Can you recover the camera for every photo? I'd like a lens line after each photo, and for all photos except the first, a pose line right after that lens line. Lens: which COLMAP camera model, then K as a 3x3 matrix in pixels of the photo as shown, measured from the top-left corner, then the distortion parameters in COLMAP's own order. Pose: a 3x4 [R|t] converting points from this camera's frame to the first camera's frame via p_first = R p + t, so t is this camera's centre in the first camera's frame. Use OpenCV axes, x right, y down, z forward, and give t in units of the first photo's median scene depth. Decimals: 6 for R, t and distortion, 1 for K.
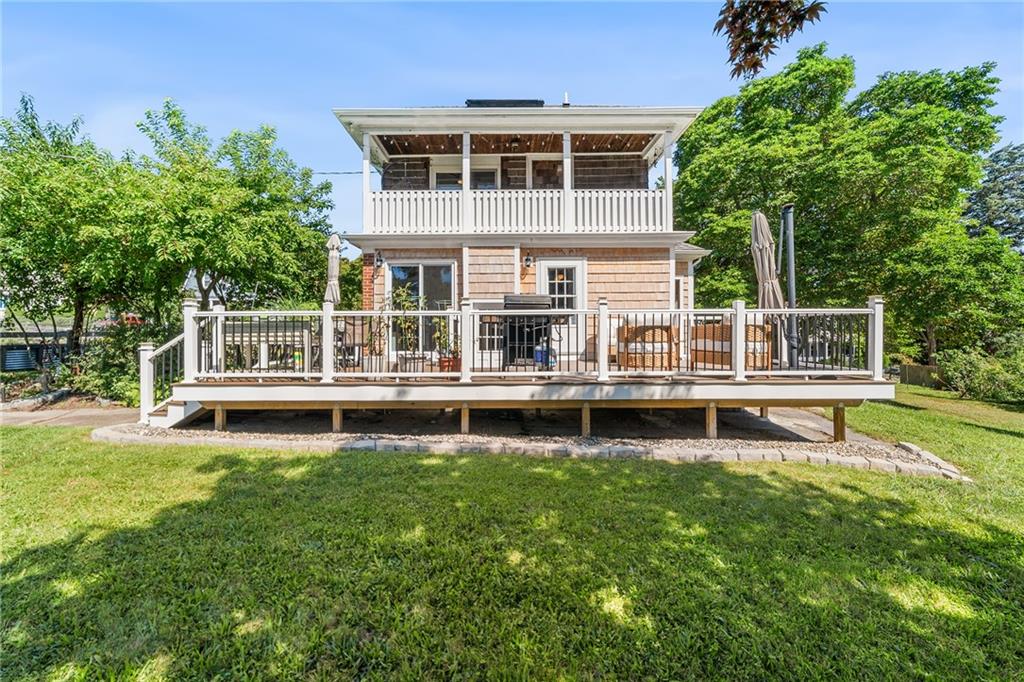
lens RADIAL K [[381.5, 0, 510.6], [0, 381.5, 329.4], [0, 0, 1]] dist [-0.000151, 0.000057]
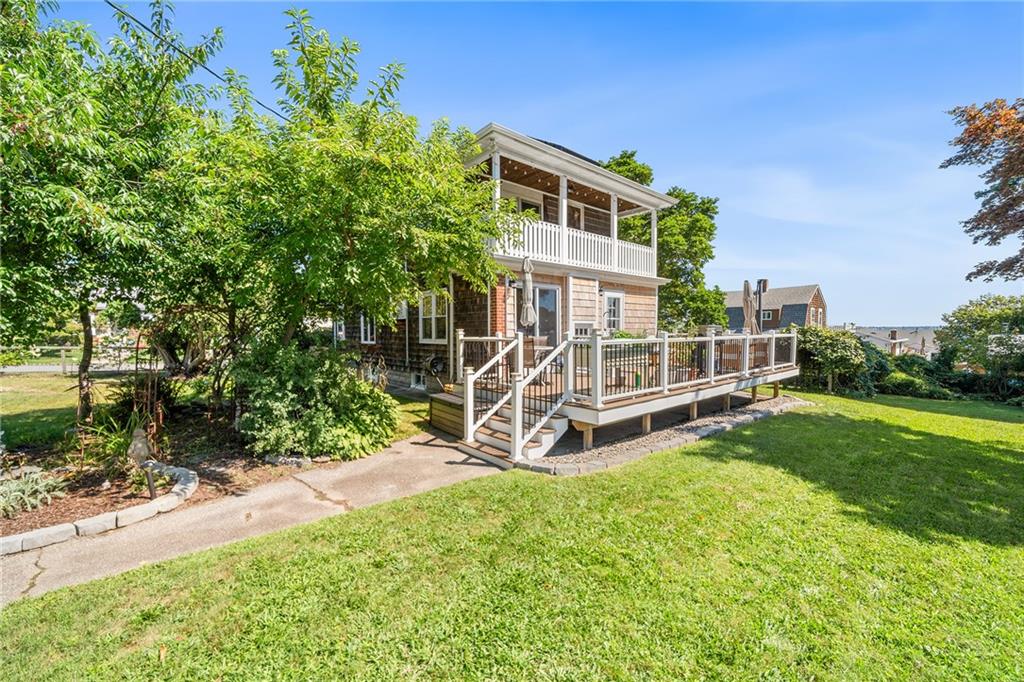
lens RADIAL K [[403.6, 0, 498.1], [0, 403.6, 343.9], [0, 0, 1]] dist [-0.000036, 0.000014]
pose [[0.761351, -0.025562, 0.647836, -1.101854], [-0.003282, 0.999058, 0.043277, -0.059428], [-0.648332, -0.035075, 0.760550, 0.178409]]
